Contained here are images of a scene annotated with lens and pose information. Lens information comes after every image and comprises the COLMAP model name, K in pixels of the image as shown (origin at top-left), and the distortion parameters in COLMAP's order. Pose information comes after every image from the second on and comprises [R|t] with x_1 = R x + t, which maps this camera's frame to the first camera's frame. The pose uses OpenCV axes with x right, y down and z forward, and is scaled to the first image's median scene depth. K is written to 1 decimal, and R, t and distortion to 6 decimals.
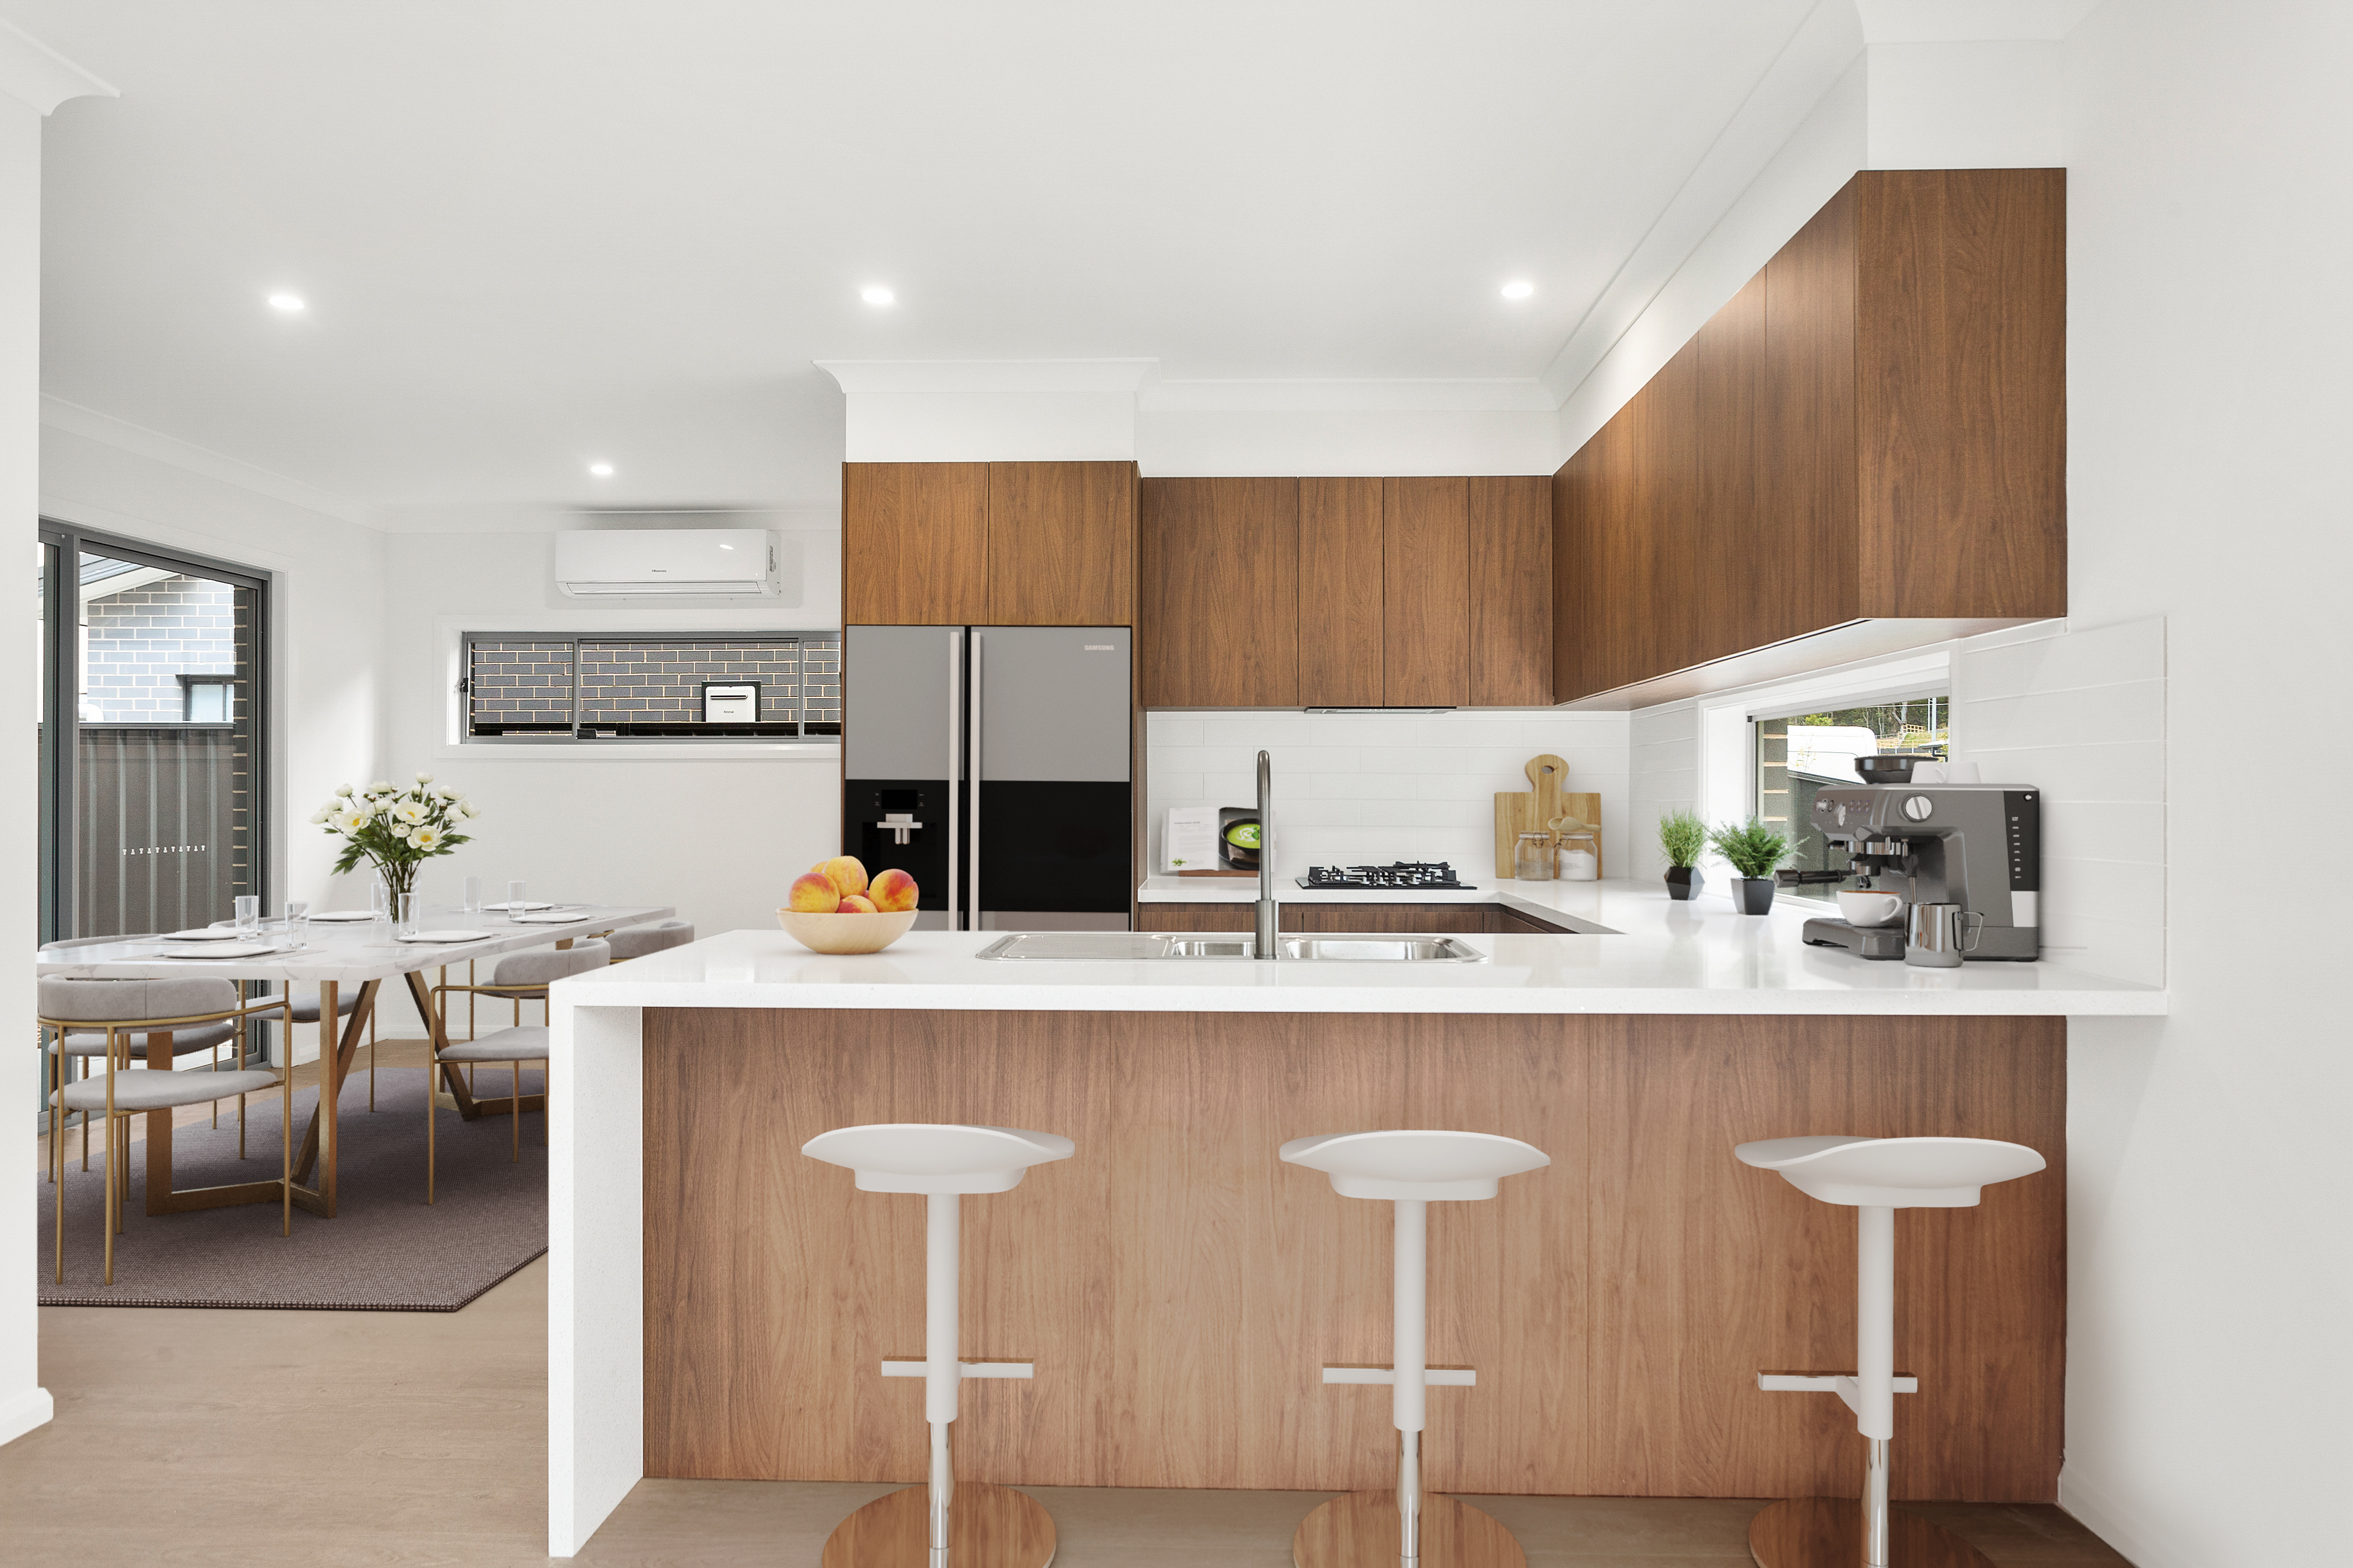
lens RADIAL K [[1485.9, 0, 1182.1], [0, 1485.9, 786.8], [0, 0, 1]] dist [0.008314, 0.002294]
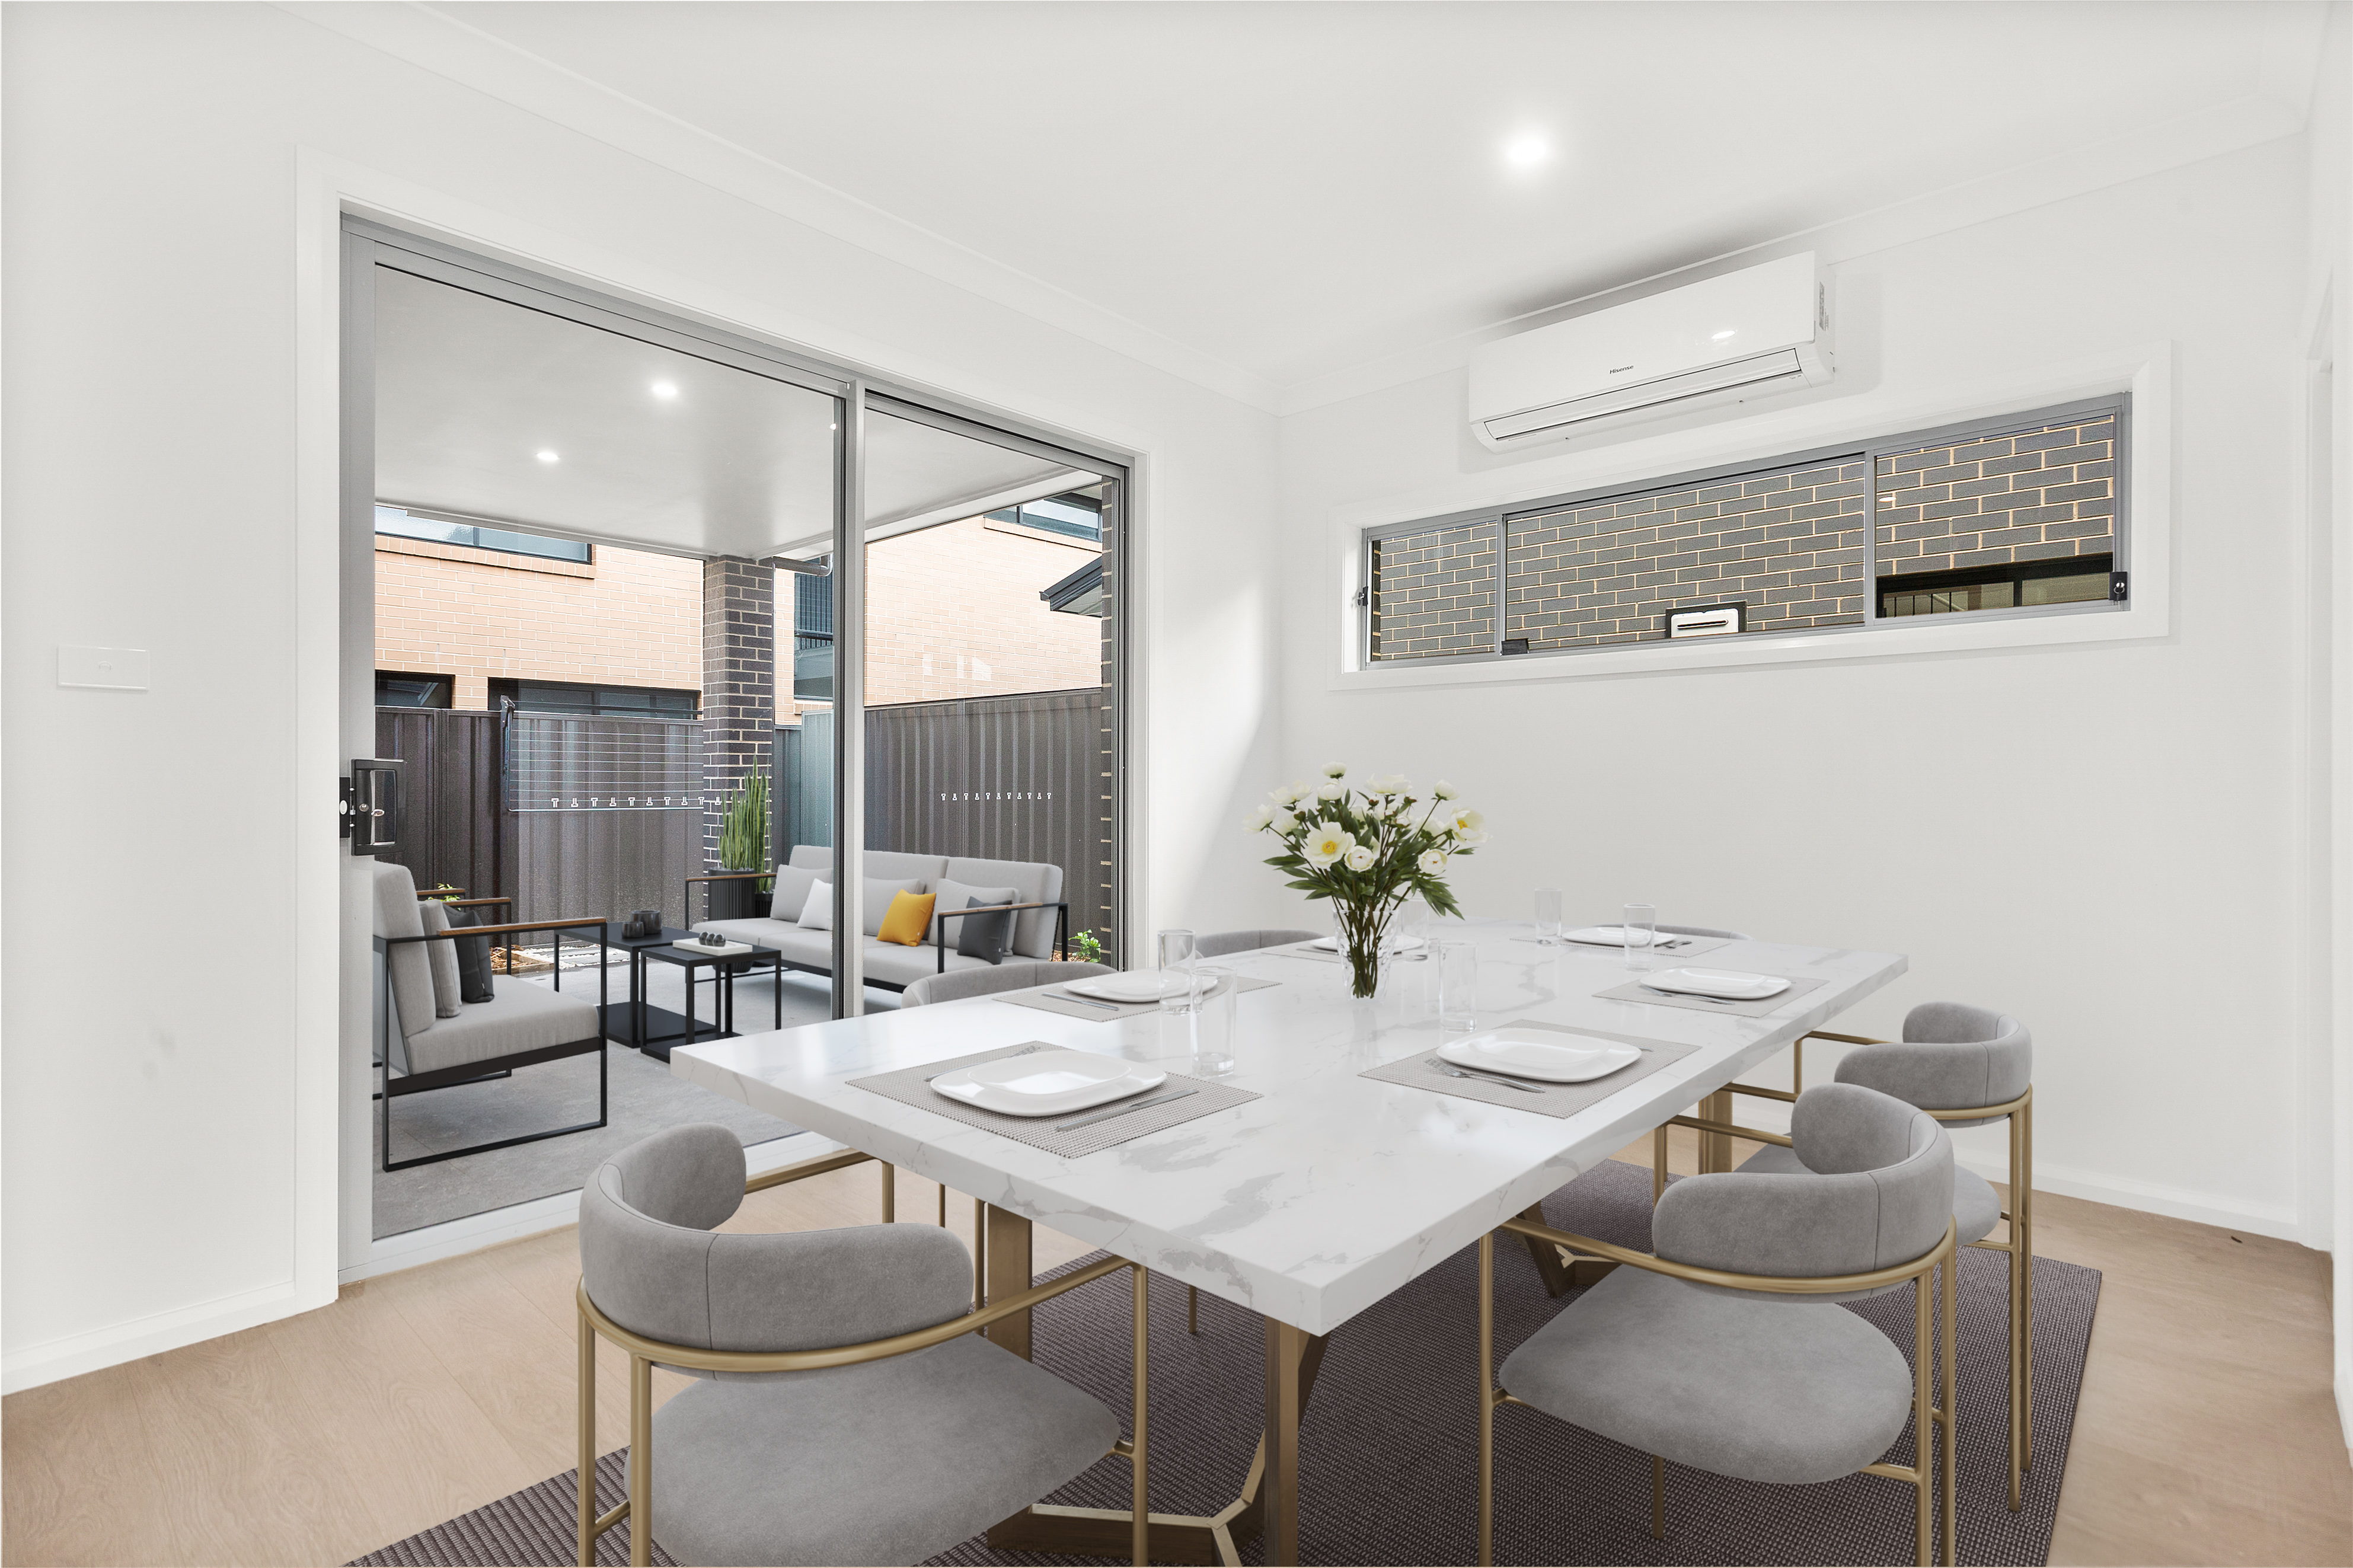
lens RADIAL K [[1119.4, 0, 1179.8], [0, 1119.4, 783.5], [0, 0, 1]] dist [-0.000280, -0.000076]
pose [[0.766469, 0.004196, -0.642268, -0.181261], [-0.000309, 0.999981, 0.006163, 0.026001], [0.642281, -0.004526, 0.766456, 0.492600]]
